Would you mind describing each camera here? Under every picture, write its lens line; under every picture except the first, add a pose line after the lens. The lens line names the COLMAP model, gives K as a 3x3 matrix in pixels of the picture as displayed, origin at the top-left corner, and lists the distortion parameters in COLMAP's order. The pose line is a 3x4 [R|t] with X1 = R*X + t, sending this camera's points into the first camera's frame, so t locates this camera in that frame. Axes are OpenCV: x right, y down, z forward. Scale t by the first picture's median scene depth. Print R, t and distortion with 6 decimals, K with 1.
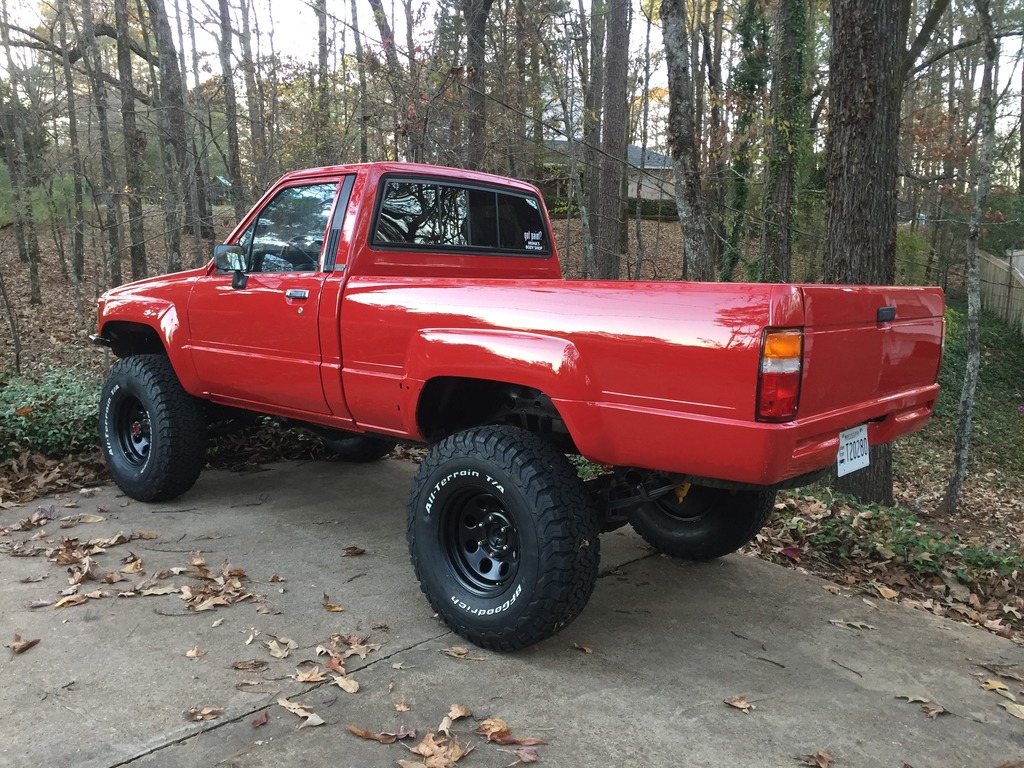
lens RADIAL K [[874.8, 0, 510.9], [0, 874.8, 383.4], [0, 0, 1]] dist [0.073359, -0.000332]
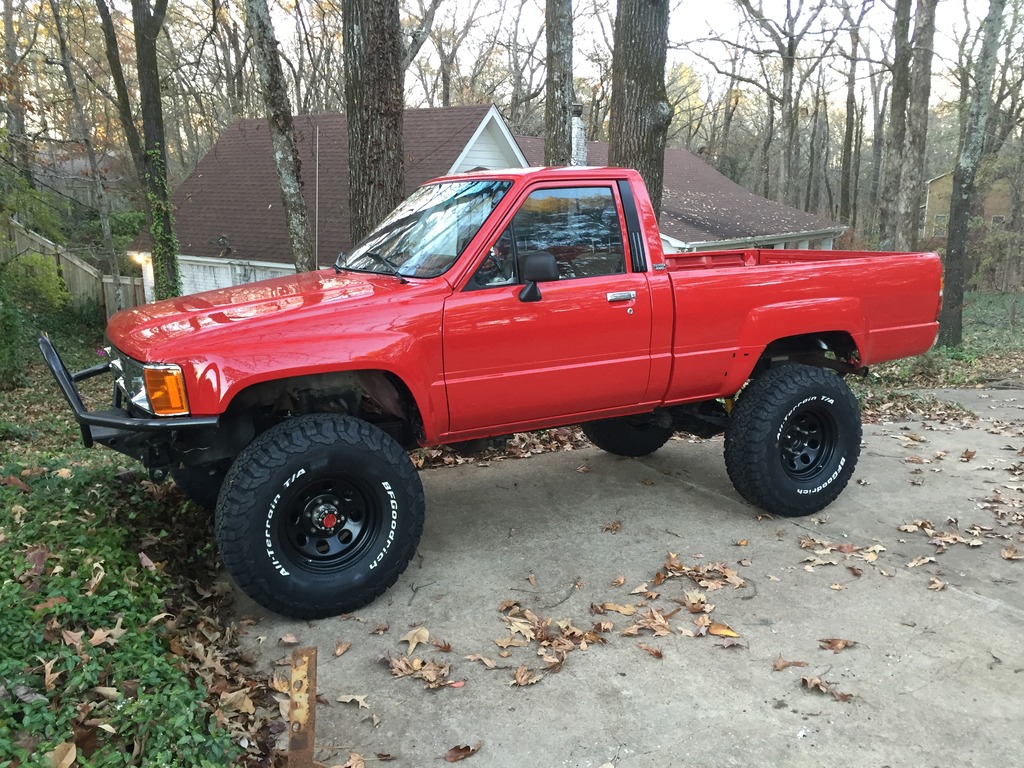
lens RADIAL K [[874.8, 0, 510.9], [0, 874.8, 383.4], [0, 0, 1]] dist [0.073359, -0.000332]
pose [[0.363103, -0.209760, 0.907831, -1.275207], [0.152563, 0.974565, 0.164158, -0.195086], [-0.919174, 0.078895, 0.385869, 0.742381]]
